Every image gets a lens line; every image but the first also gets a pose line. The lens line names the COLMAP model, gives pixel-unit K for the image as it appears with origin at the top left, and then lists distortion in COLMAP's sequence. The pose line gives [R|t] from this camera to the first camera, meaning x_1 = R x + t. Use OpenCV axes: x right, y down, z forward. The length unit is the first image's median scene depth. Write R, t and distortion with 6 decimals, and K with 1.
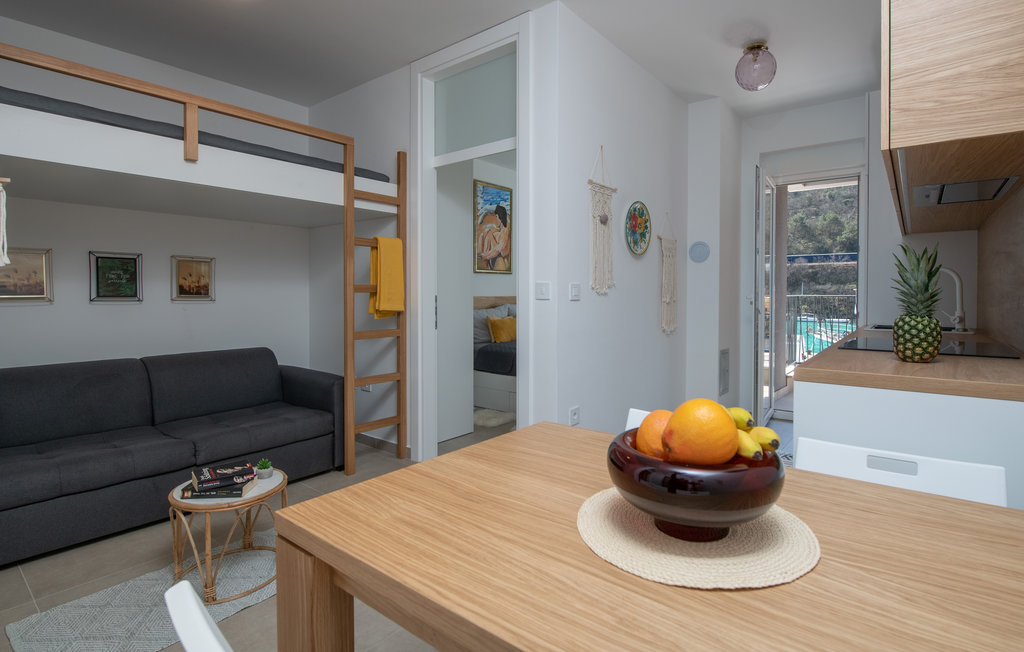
lens RADIAL K [[497.1, 0, 543.5], [0, 497.1, 304.4], [0, 0, 1]] dist [-0.019368, 0.001330]
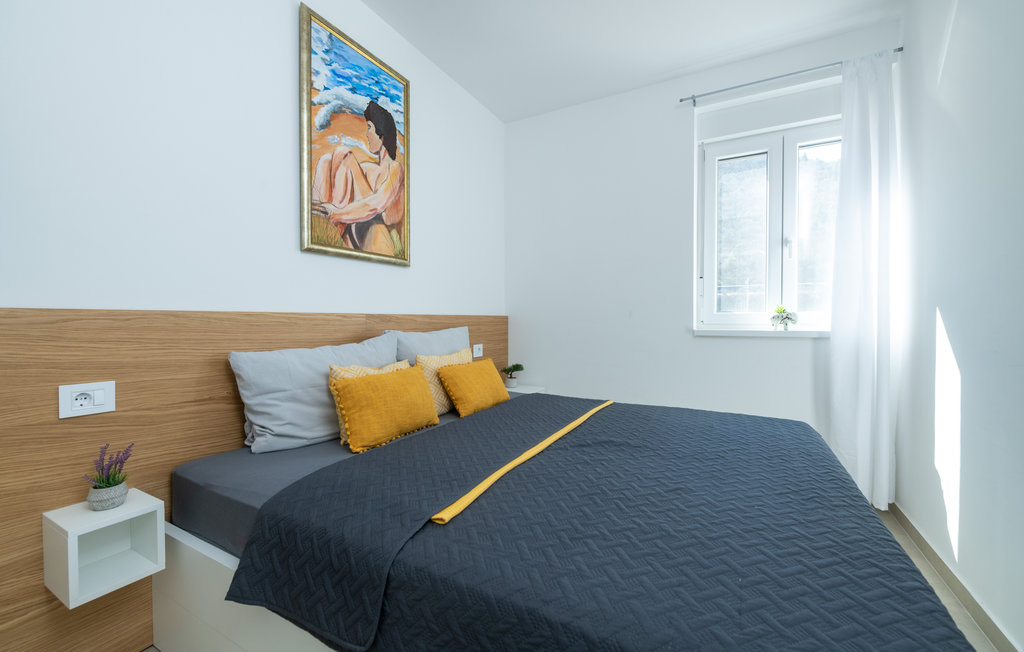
lens RADIAL K [[415.8, 0, 512.0], [0, 415.8, 326.0], [0, 0, 1]] dist [-0.000514, -0.000049]
pose [[0.990110, -0.001289, 0.140287, -0.023858], [0.001451, 0.999998, -0.001052, -0.004987], [-0.140286, 0.001245, 0.990110, 0.630986]]
